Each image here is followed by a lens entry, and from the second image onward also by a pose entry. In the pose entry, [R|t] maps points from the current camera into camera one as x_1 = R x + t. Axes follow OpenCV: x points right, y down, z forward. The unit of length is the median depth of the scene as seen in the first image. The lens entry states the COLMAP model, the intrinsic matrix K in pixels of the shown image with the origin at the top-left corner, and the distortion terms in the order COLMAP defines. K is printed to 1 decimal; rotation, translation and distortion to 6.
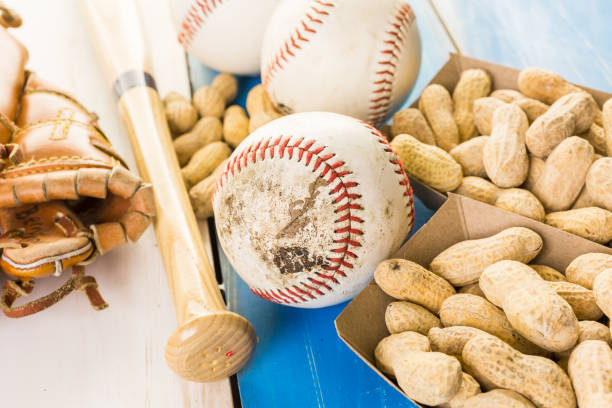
lens RADIAL K [[972.1, 0, 306.0], [0, 972.1, 204.0], [0, 0, 1]] dist [0.111263, -0.109967]
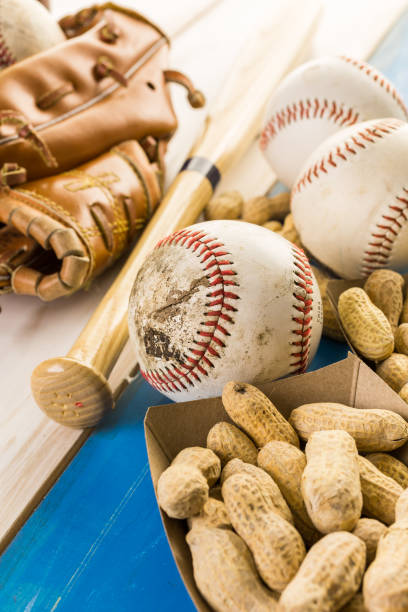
lens RADIAL K [[972.1, 0, 204.0], [0, 972.1, 306.0], [0, 0, 1]] dist [0.111263, -0.109967]
pose [[0.838200, 0.364591, -0.405579, 0.430023], [-0.386283, 0.921879, 0.030392, -0.029618], [0.384976, 0.131194, 0.913554, 0.076493]]
